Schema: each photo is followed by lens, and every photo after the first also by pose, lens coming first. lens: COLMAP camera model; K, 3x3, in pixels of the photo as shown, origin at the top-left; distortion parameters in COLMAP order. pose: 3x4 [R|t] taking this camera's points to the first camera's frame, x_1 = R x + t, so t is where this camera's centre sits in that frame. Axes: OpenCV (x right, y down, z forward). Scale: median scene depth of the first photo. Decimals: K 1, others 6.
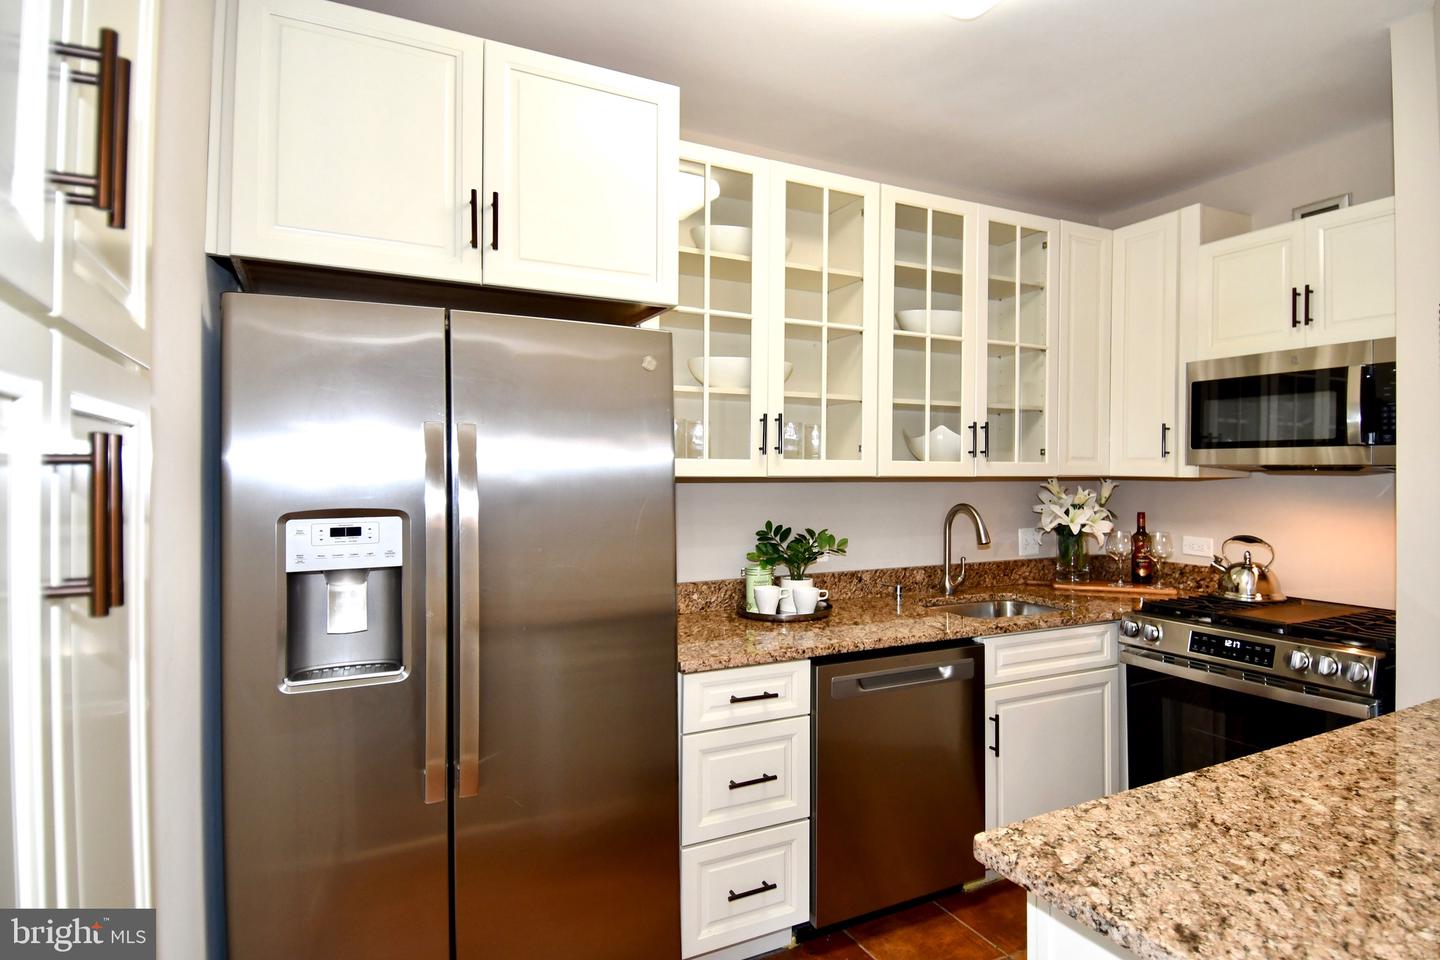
lens RADIAL K [[850.6, 0, 747.3], [0, 850.6, 470.1], [0, 0, 1]] dist [0.065010, -0.083778]
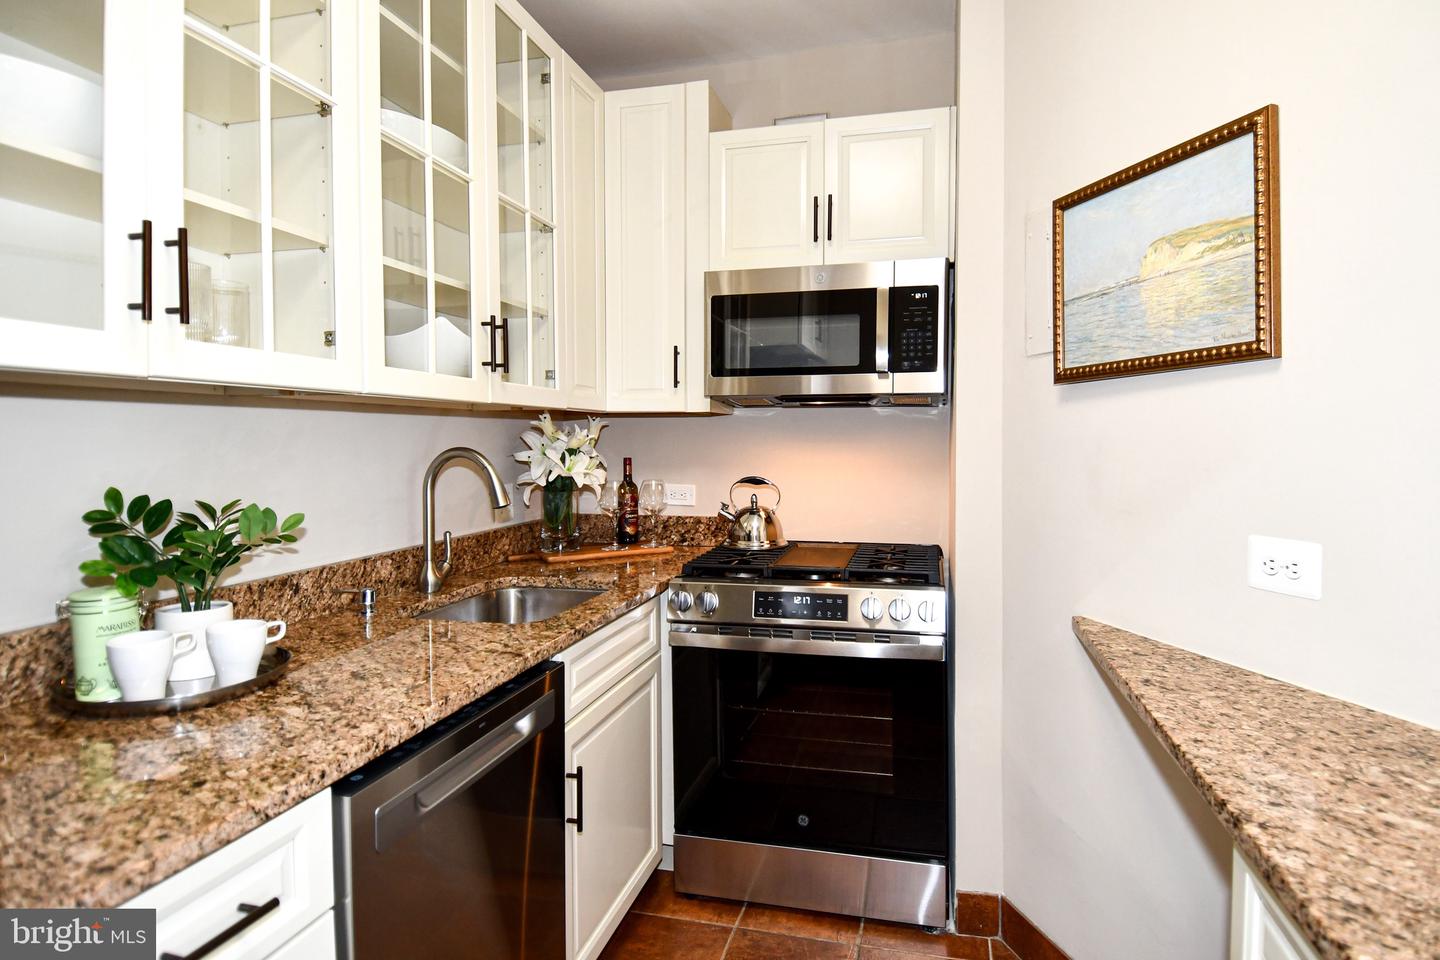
lens RADIAL K [[850.6, 0, 747.3], [0, 850.6, 470.1], [0, 0, 1]] dist [0.065010, -0.083778]
pose [[0.669218, -0.038345, 0.742076, -0.082033], [0.013143, 0.999122, 0.039775, 0.034680], [-0.742950, -0.016865, 0.669135, 0.424976]]
